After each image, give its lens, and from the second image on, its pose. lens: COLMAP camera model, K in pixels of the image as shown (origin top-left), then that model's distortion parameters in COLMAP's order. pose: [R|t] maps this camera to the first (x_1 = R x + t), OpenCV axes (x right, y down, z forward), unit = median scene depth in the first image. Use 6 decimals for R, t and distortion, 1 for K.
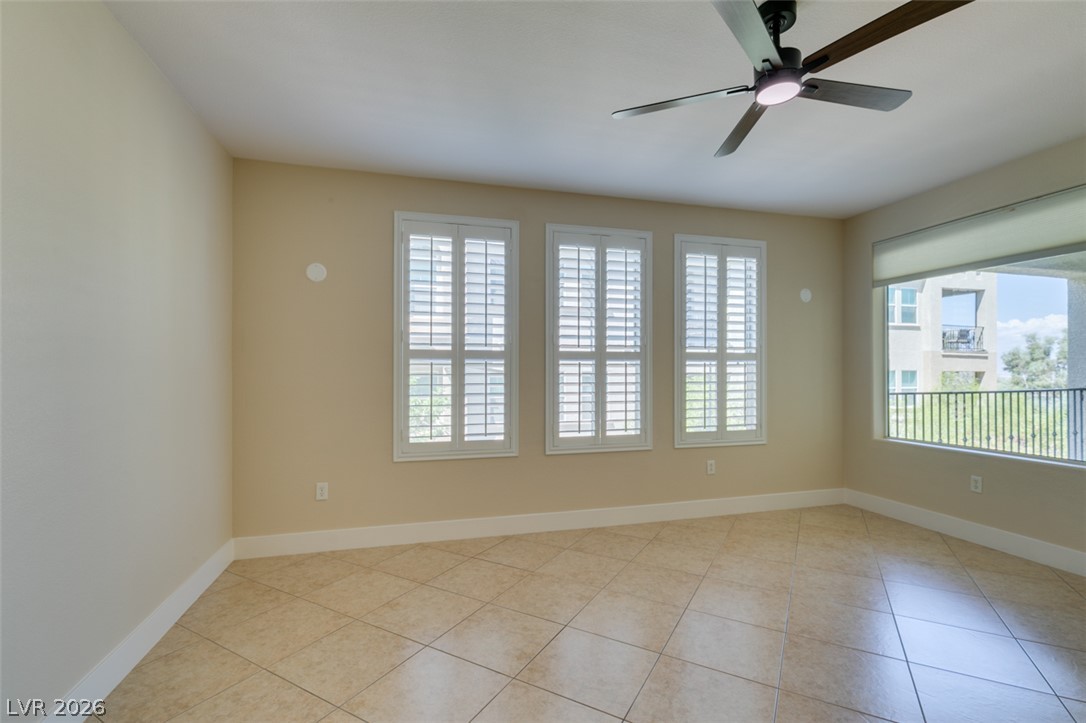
lens RADIAL K [[486.1, 0, 541.8], [0, 486.1, 366.9], [0, 0, 1]] dist [0.000056, -0.001693]
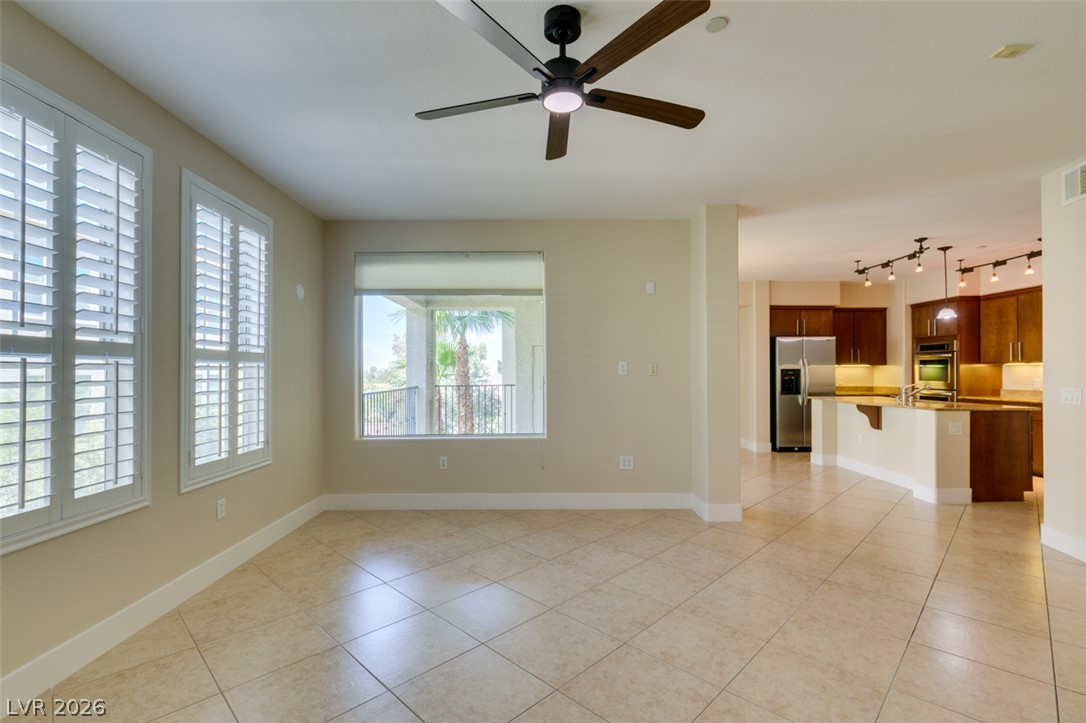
lens RADIAL K [[486.1, 0, 539.5], [0, 486.1, 369.0], [0, 0, 1]] dist [0.000056, -0.001693]
pose [[0.261775, 0.007071, 0.965103, -0.249569], [-0.003348, 0.999974, -0.006418, 0.001978], [-0.965123, -0.001551, 0.261792, 0.387662]]
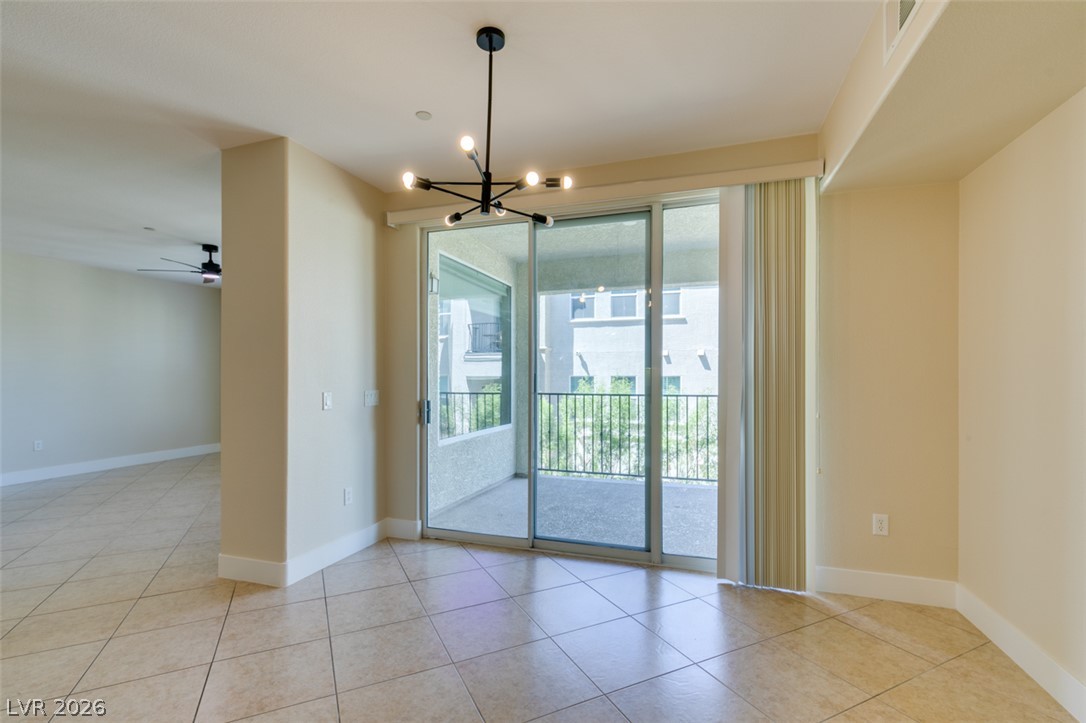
lens RADIAL K [[486.1, 0, 543.1], [0, 486.1, 373.6], [0, 0, 1]] dist [0.000056, -0.001693]
pose [[0.832956, -0.000786, -0.553339, 1.774775], [0.003832, 0.999983, 0.004348, -0.005927], [0.553327, -0.005743, 0.832945, -0.127287]]
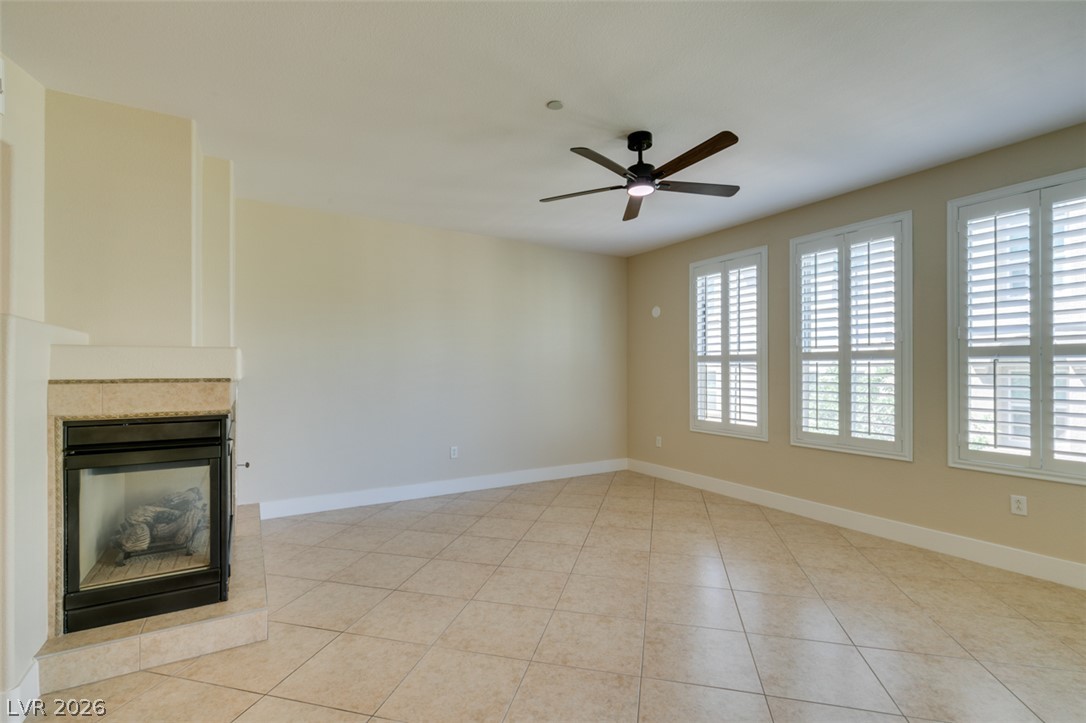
lens RADIAL K [[486.1, 0, 541.8], [0, 486.1, 367.2], [0, 0, 1]] dist [0.000056, -0.001693]
pose [[0.268597, -0.004103, -0.963244, 0.932261], [0.007353, 0.999971, -0.002209, -0.001352], [0.963224, -0.006489, 0.268620, 0.140406]]
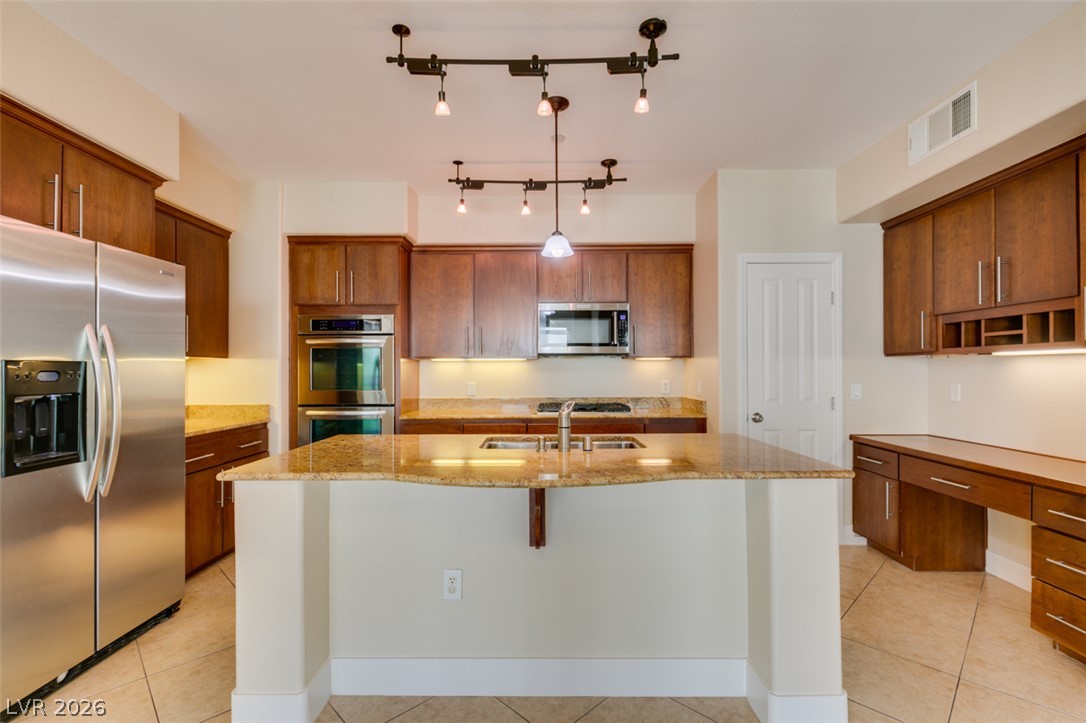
lens RADIAL K [[486.1, 0, 540.2], [0, 486.1, 368.5], [0, 0, 1]] dist [0.000056, -0.001693]
pose [[-0.963572, 0.004857, 0.267404, 1.307724], [0.002936, 0.999967, -0.007584, -0.002208], [-0.267432, -0.006522, -0.963555, 0.251993]]
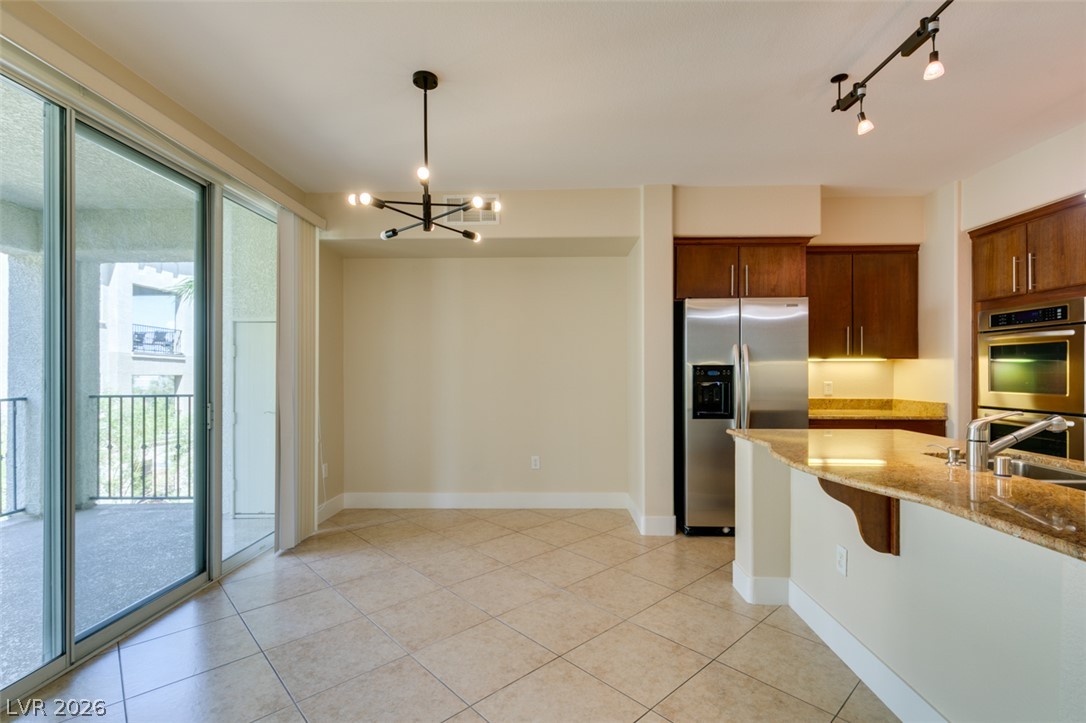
lens RADIAL K [[486.1, 0, 539.8], [0, 486.1, 369.6], [0, 0, 1]] dist [0.000056, -0.001693]
pose [[0.301118, 0.004755, 0.953575, 0.894814], [-0.003340, 0.999987, -0.003932, -0.001264], [-0.953581, -0.002001, 0.301130, -0.036903]]
